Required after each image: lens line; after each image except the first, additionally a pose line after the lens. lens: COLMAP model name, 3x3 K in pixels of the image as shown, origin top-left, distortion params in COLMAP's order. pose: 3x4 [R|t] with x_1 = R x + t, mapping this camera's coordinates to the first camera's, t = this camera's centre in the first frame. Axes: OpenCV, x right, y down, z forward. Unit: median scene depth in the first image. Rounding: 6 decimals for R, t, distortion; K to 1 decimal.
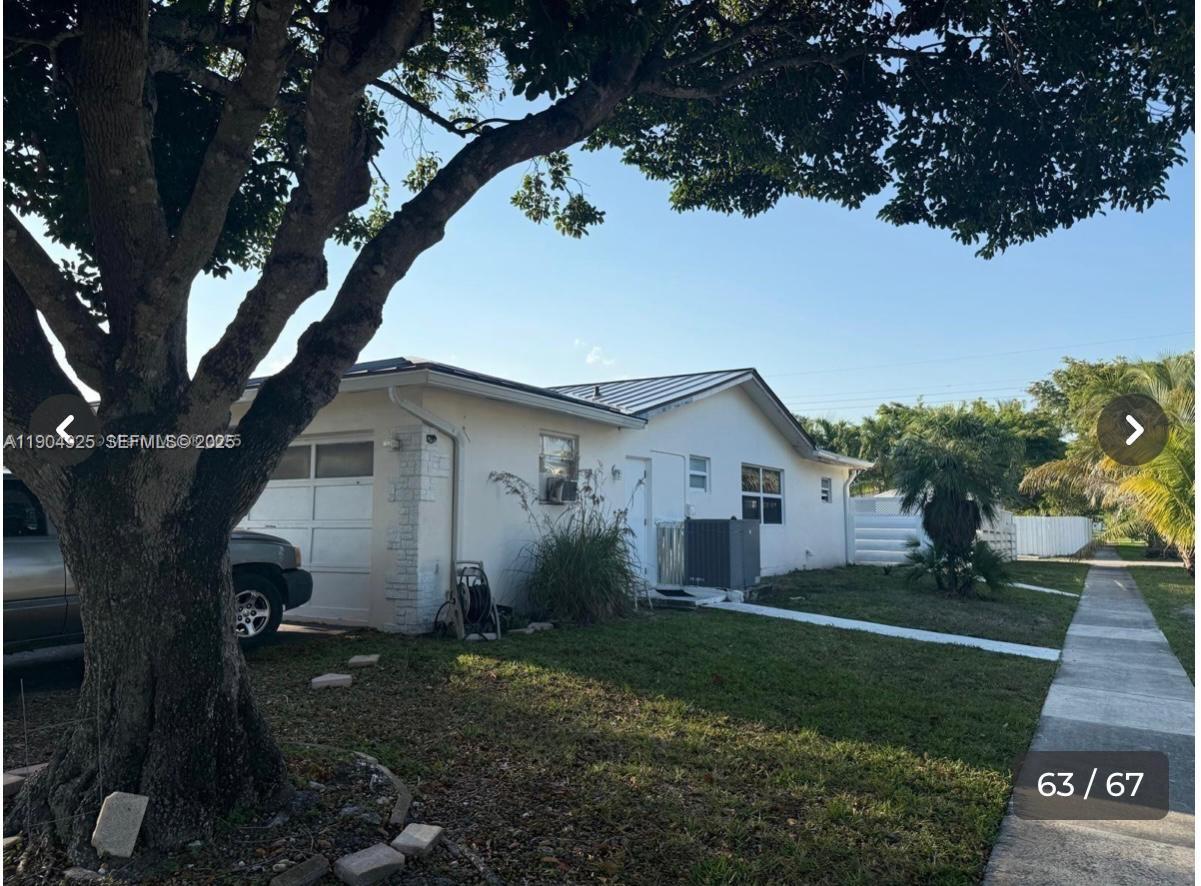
lens RADIAL K [[822.7, 0, 580.3], [0, 822.7, 452.1], [0, 0, 1]] dist [0.073181, -0.104597]
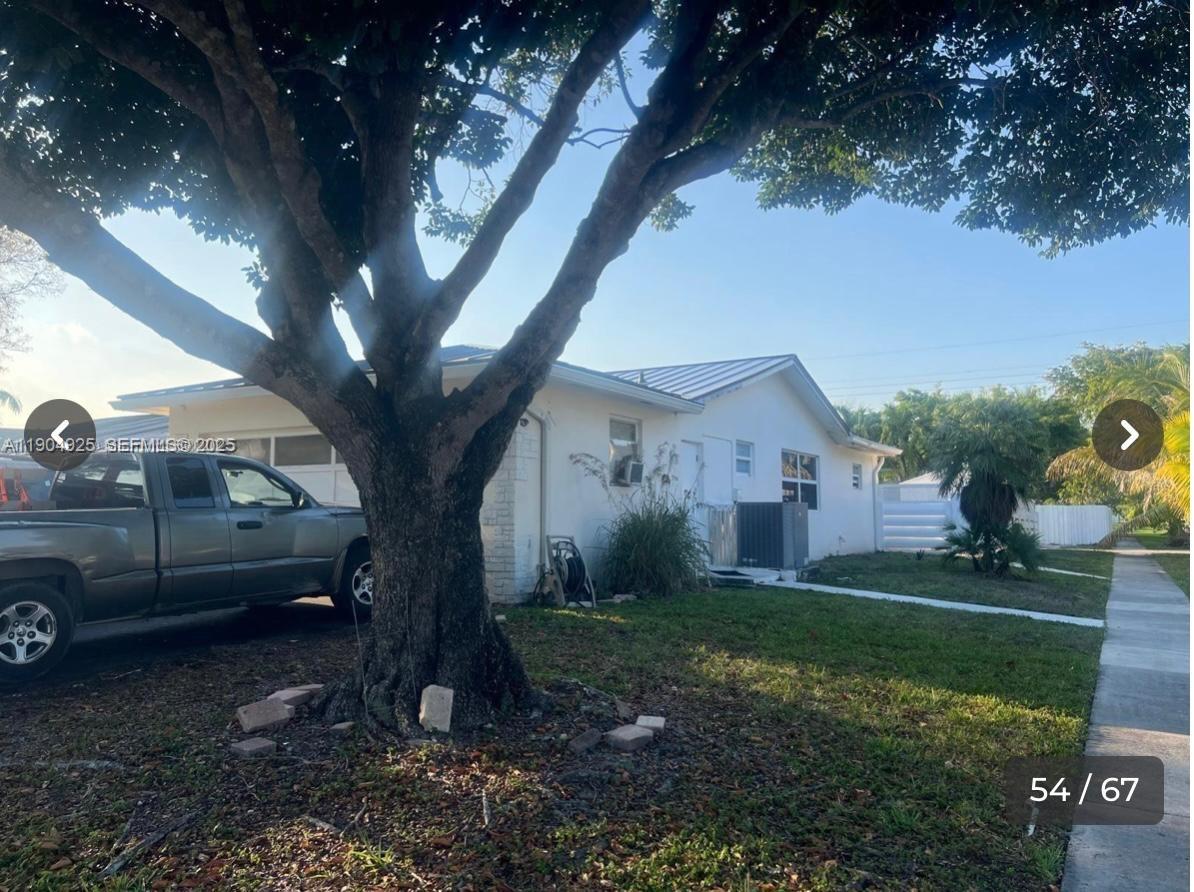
lens RADIAL K [[869.4, 0, 597.0], [0, 869.4, 446.0], [0, 0, 1]] dist [0.063002, -0.098237]
pose [[0.999761, -0.000706, 0.021856, -0.077014], [0.000583, 0.999984, 0.005631, 0.006101], [-0.021860, -0.005617, 0.999745, -0.088221]]
